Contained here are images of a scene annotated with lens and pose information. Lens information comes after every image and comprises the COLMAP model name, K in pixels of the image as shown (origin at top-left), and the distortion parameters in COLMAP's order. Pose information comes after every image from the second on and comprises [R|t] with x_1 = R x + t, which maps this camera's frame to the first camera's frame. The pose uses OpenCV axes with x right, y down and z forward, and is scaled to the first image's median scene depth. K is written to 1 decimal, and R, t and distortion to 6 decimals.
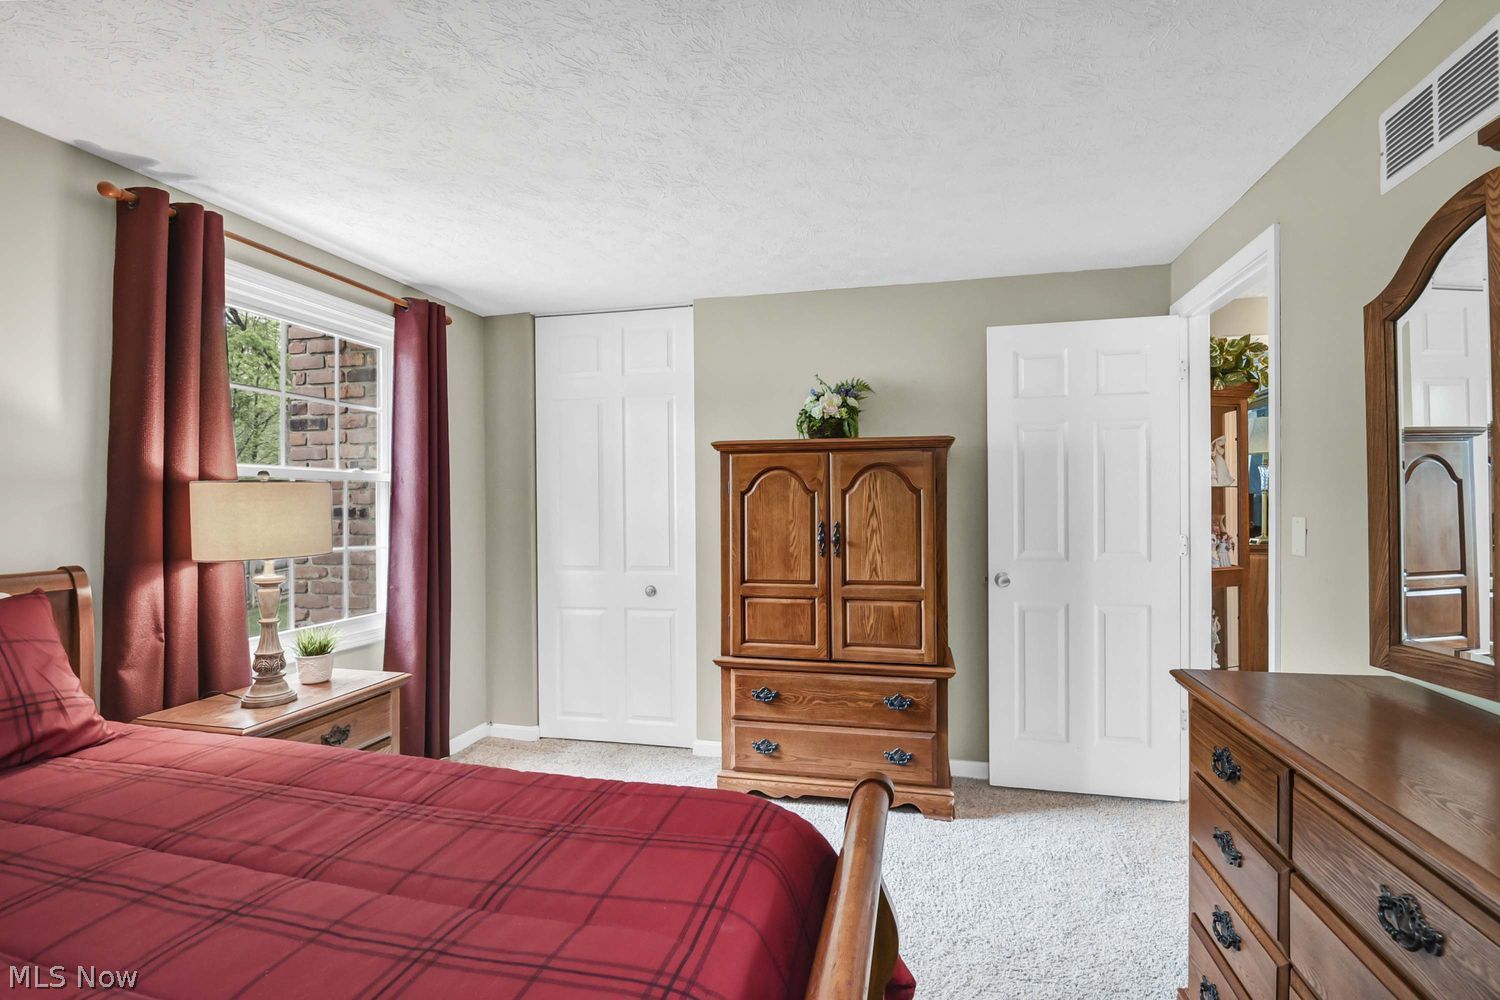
lens RADIAL K [[672.4, 0, 754.1], [0, 672.4, 494.9], [0, 0, 1]] dist [0.000856, -0.011297]
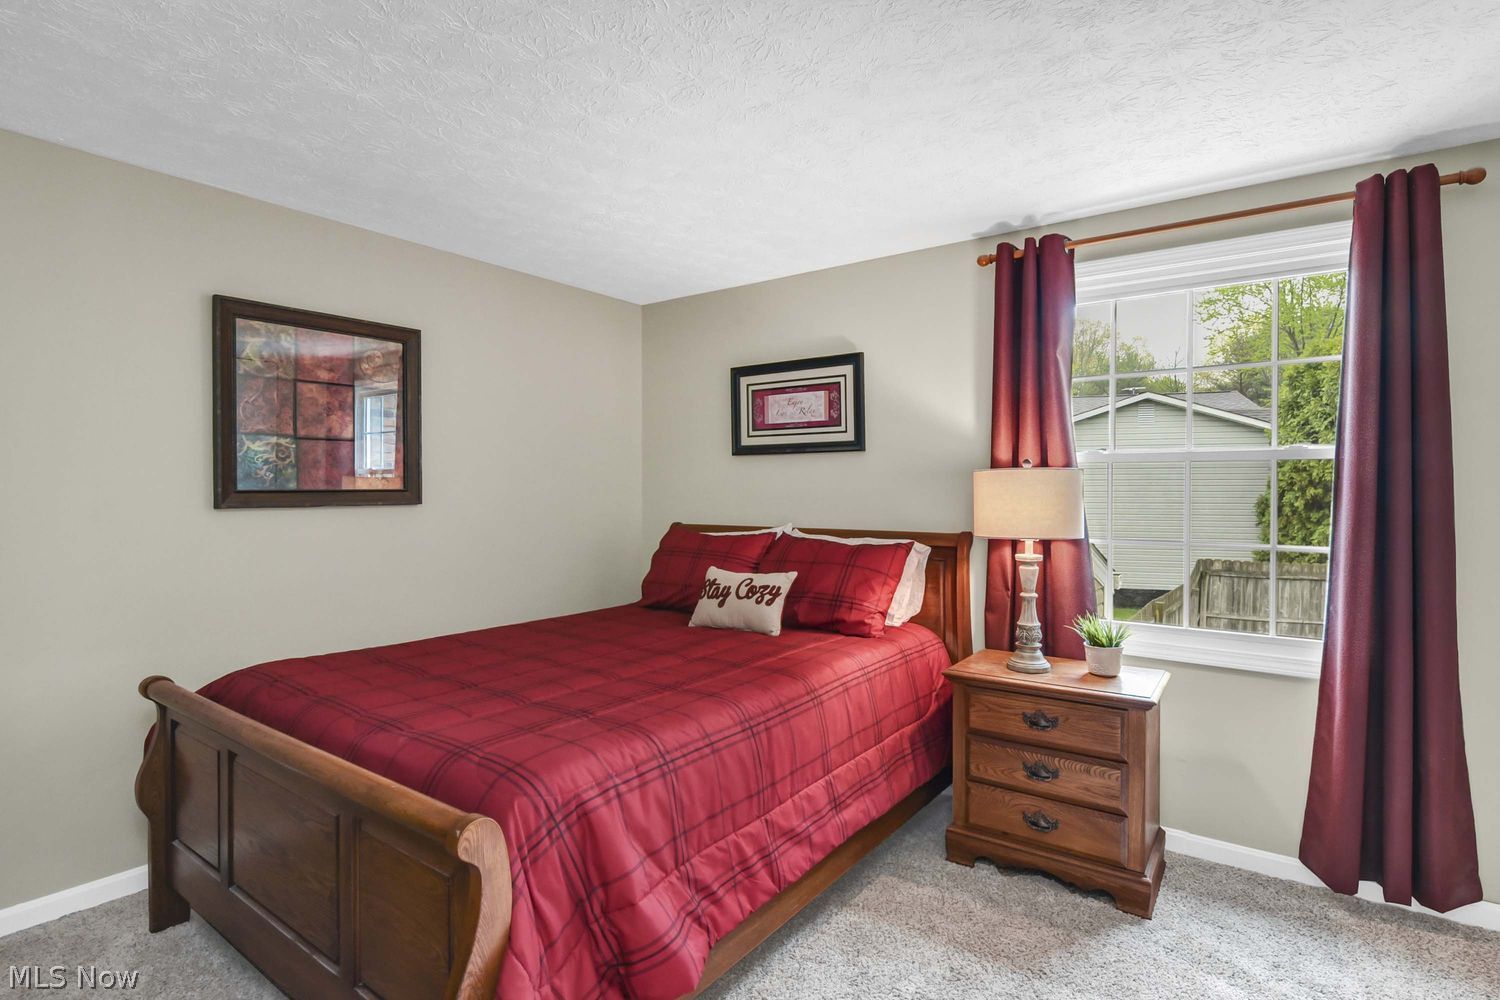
lens RADIAL K [[735.2, 0, 749.3], [0, 735.2, 491.5], [0, 0, 1]] dist [-0.001073, -0.001317]
pose [[-0.371456, 0.003504, -0.928444, 0.554690], [0.009610, 0.999954, -0.000070, 0.011475], [0.928401, -0.008948, -0.371473, 0.995061]]
